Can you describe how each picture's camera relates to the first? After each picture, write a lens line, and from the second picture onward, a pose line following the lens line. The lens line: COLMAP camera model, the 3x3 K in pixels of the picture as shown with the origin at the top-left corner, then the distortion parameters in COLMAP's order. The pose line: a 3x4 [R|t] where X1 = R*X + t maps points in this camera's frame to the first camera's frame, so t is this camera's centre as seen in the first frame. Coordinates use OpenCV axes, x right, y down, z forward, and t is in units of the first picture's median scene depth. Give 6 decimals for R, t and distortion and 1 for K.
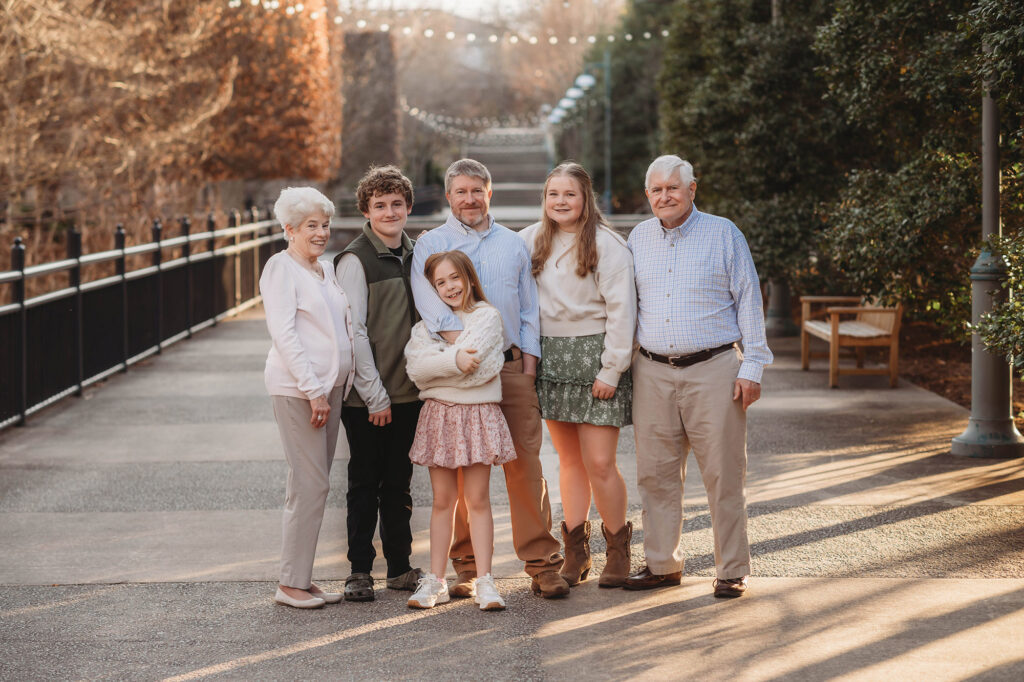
lens RADIAL K [[2578.0, 0, 512.7], [0, 2578.0, 330.7], [0, 0, 1]] dist [-0.010399, 0.000000]
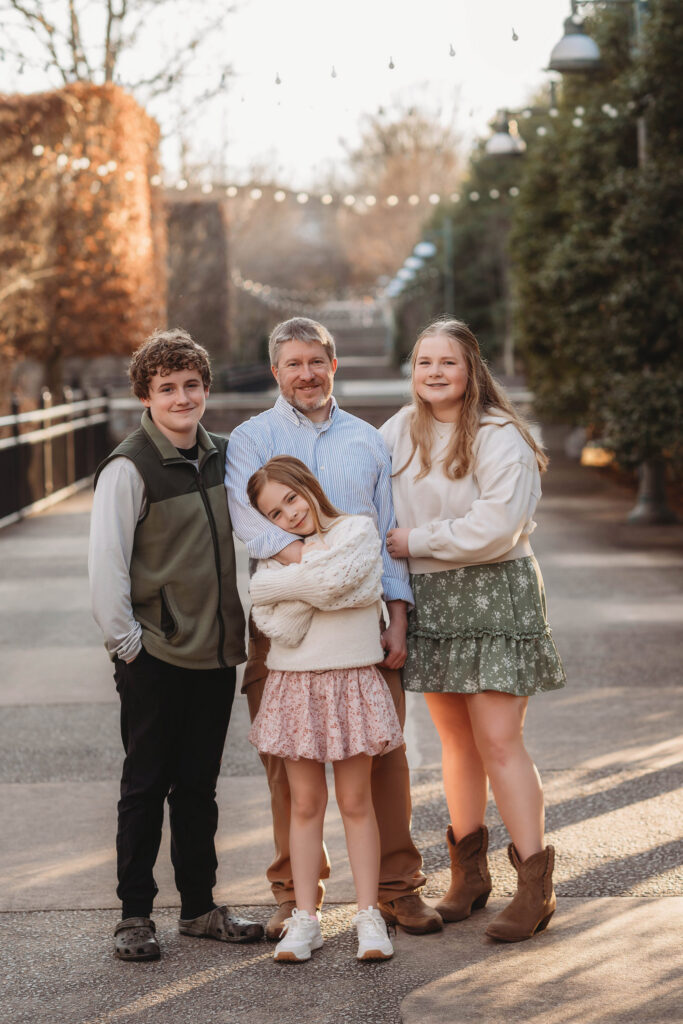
lens RADIAL K [[2583.7, 0, 318.3], [0, 2583.7, 517.7], [0, 0, 1]] dist [0.077917, 0.000000]
pose [[0.999807, -0.014310, -0.013474, 0.000328], [0.014368, 0.999888, 0.004270, -0.006347], [0.013412, -0.004463, 0.999900, 0.120611]]
